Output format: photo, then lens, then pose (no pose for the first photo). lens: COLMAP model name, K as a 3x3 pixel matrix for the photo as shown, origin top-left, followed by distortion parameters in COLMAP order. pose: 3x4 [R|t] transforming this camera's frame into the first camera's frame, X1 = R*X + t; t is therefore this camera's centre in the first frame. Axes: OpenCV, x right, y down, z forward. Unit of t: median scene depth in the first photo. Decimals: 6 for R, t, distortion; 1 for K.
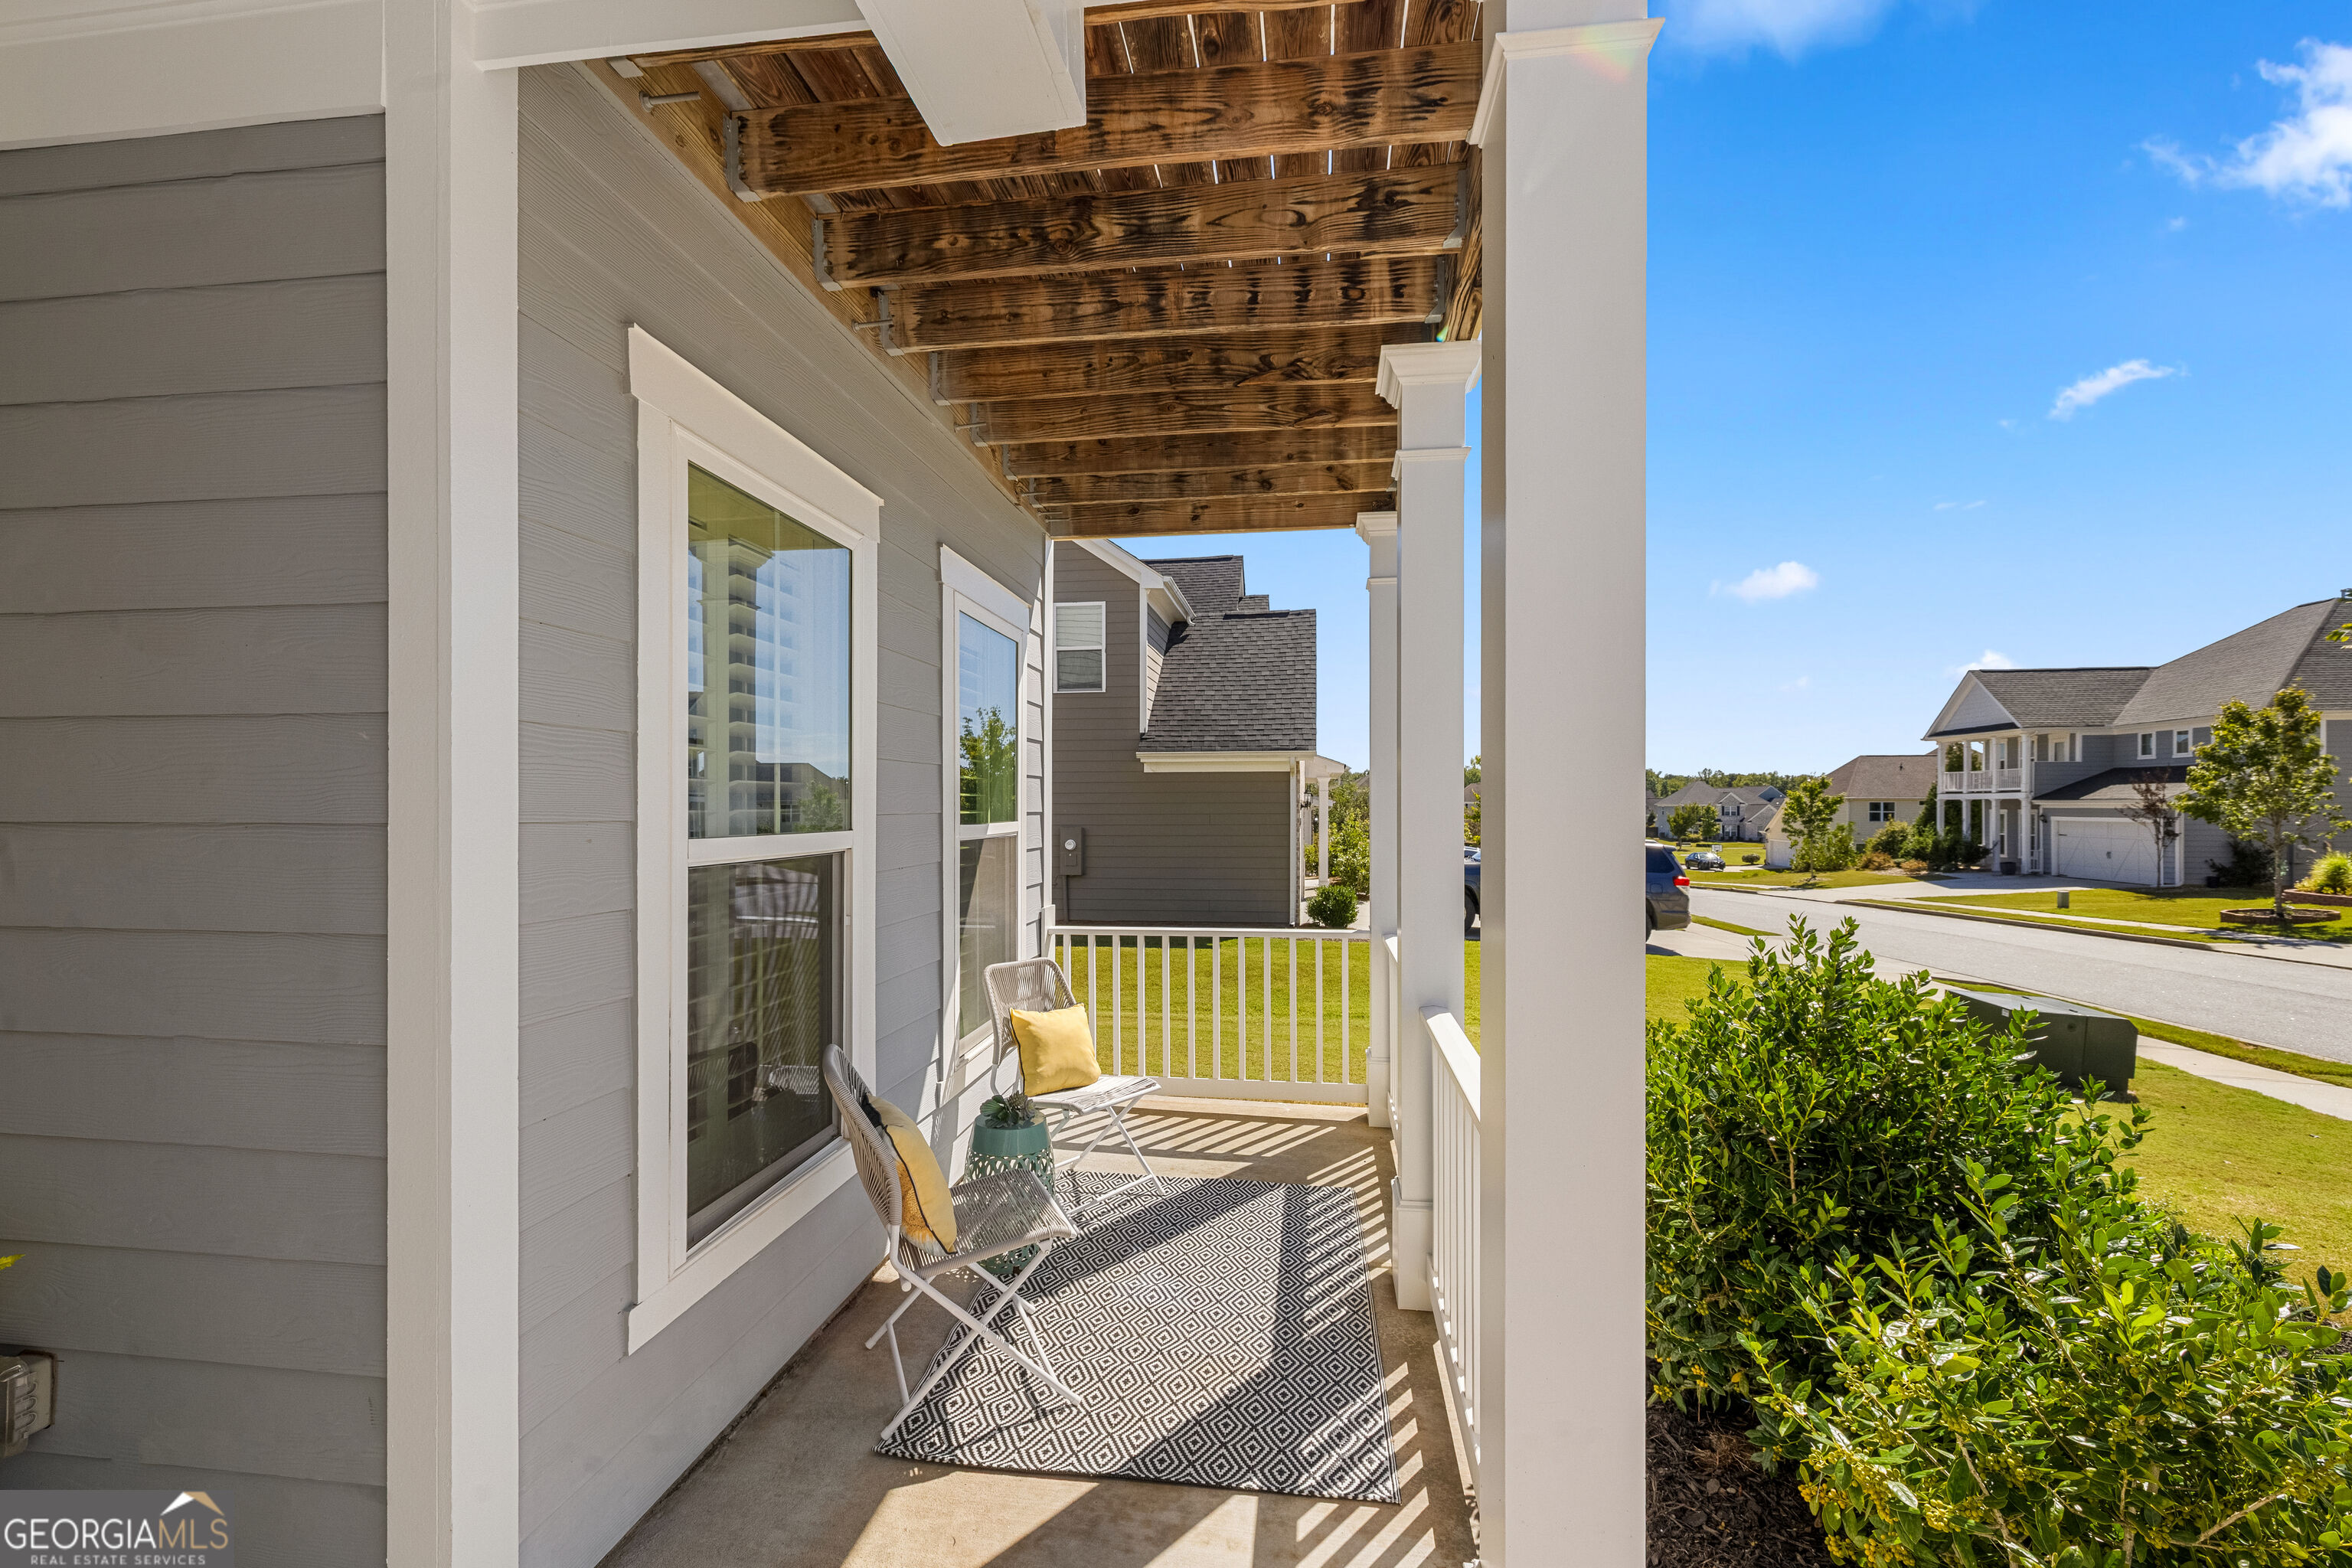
lens RADIAL K [[1000.2, 0, 1176.1], [0, 1000.2, 809.7], [0, 0, 1]] dist [-0.000189, -0.000109]
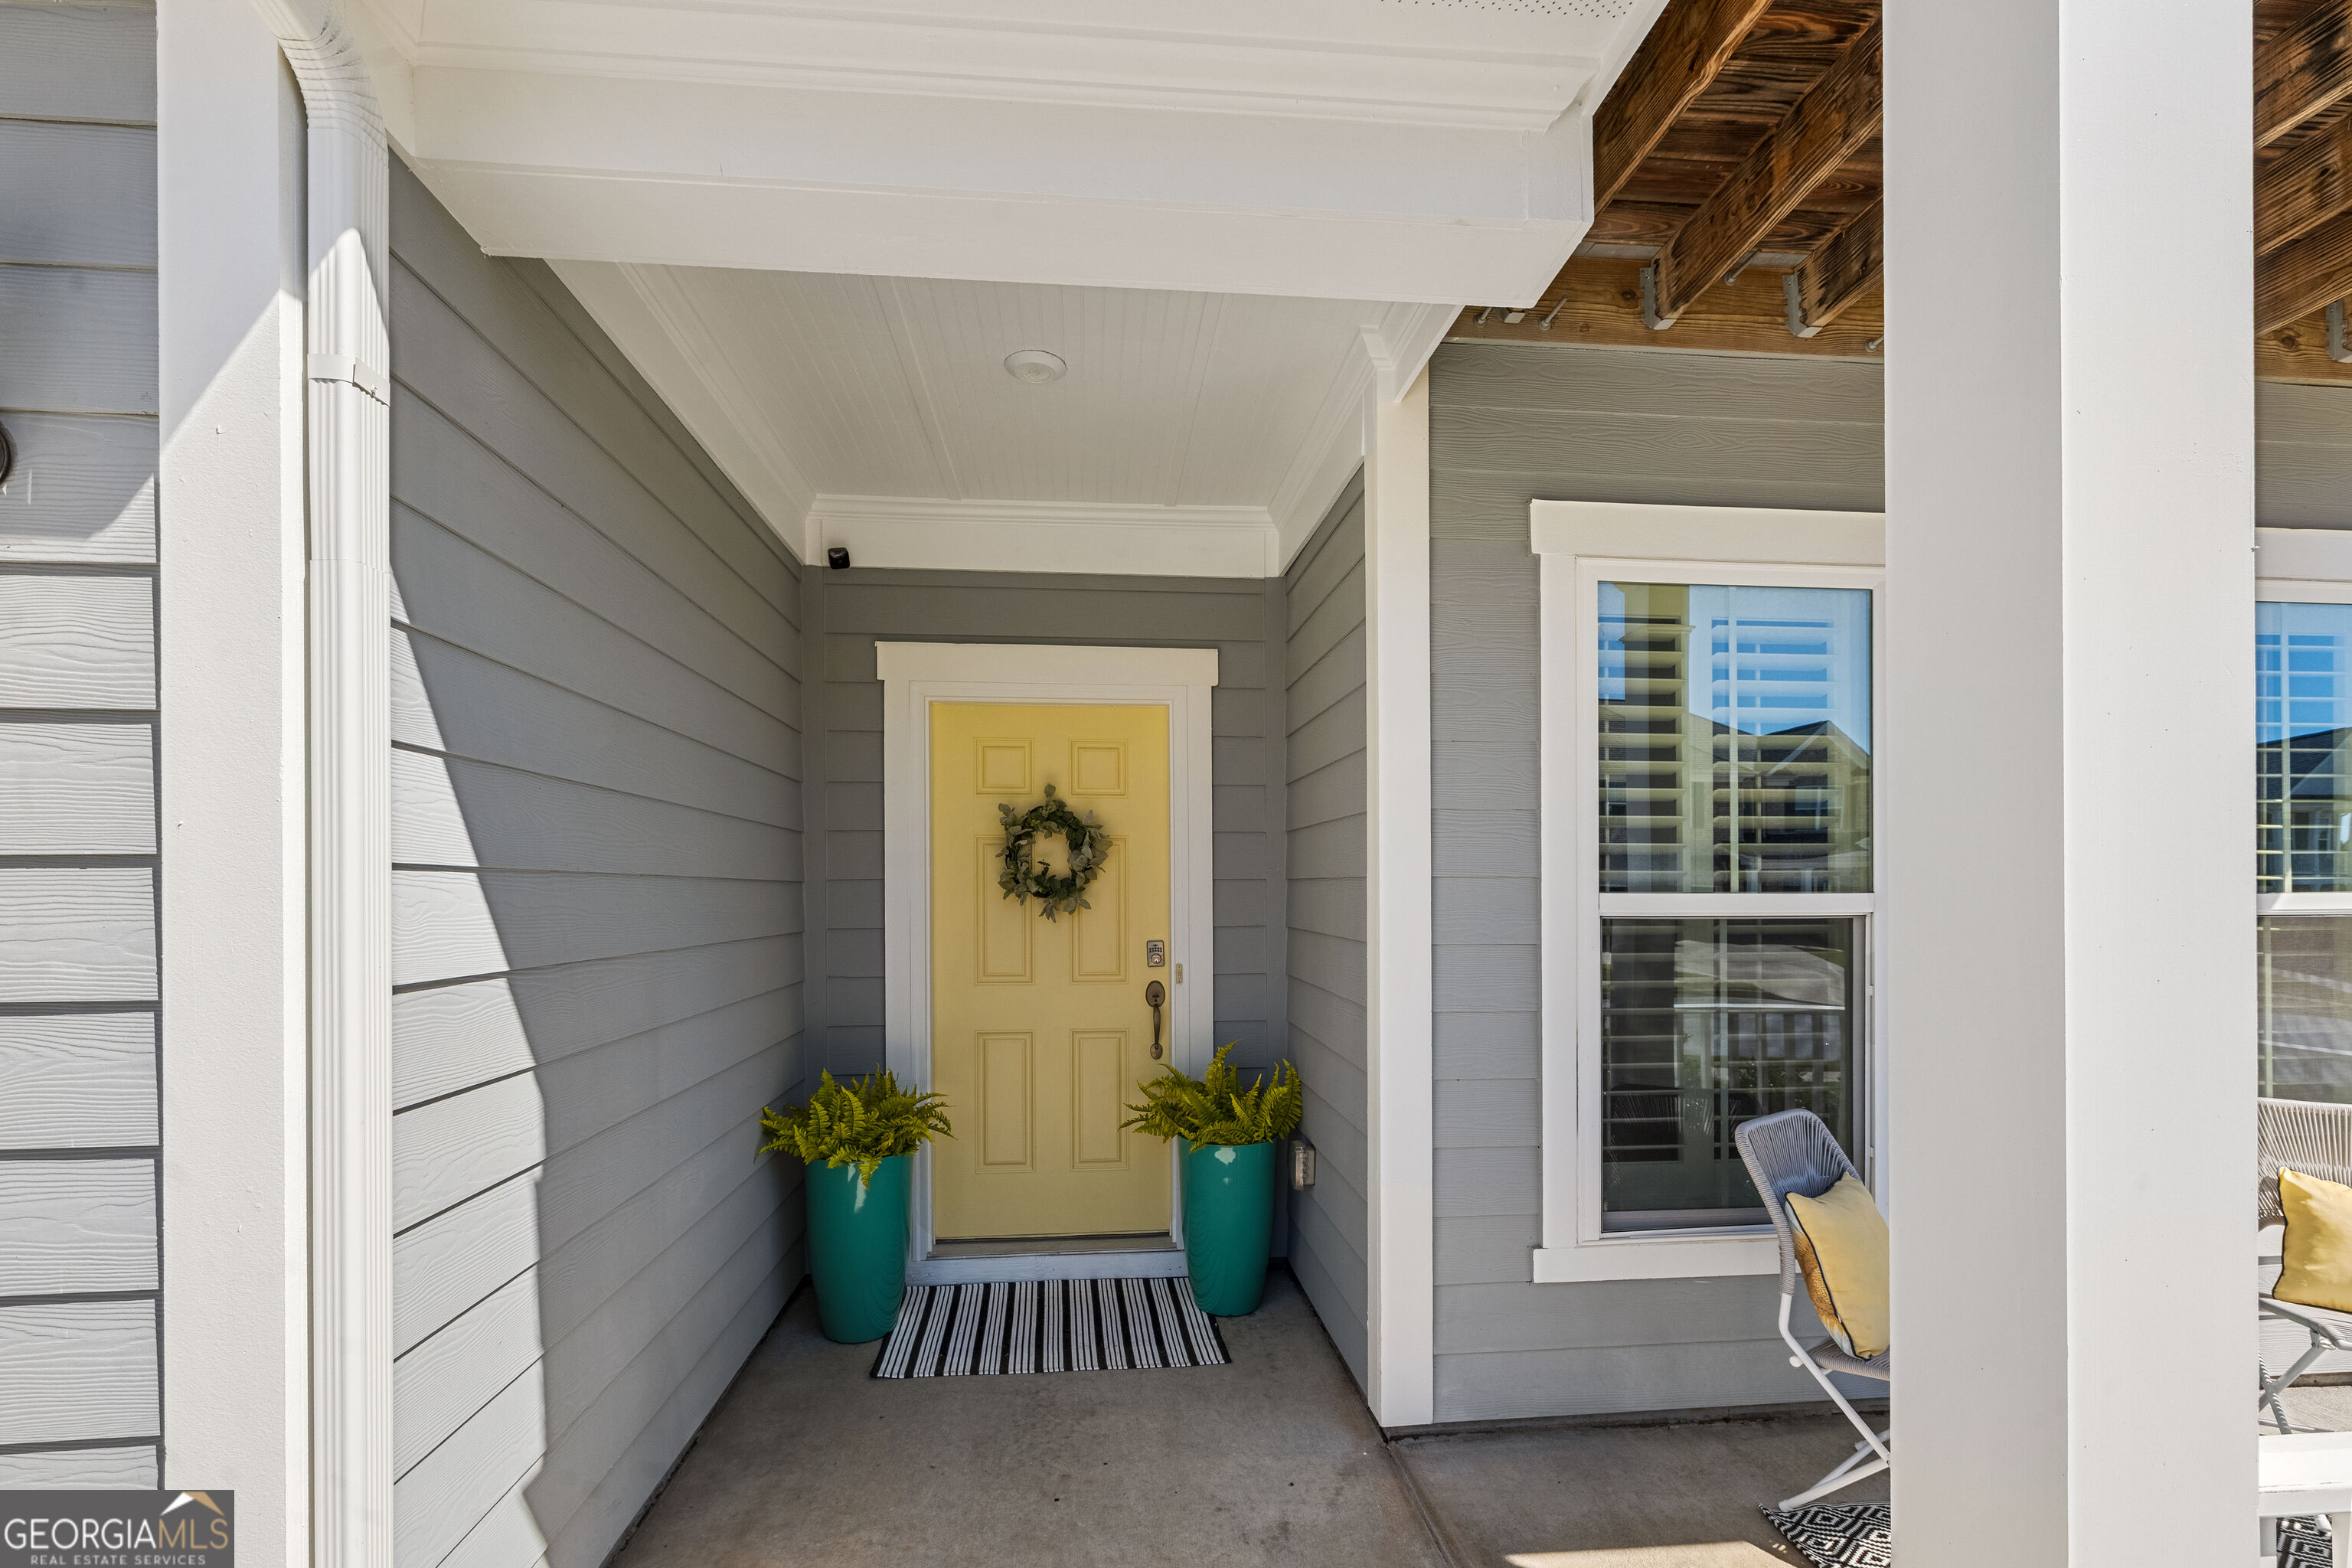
lens RADIAL K [[1019.9, 0, 1170.4], [0, 1019.9, 885.3], [0, 0, 1]] dist [0.000077, -0.000340]
pose [[0.228347, -0.002570, -0.973576, 0.567173], [-0.000116, 0.999996, -0.002667, 0.021995], [0.973580, 0.000722, 0.228346, 0.197376]]
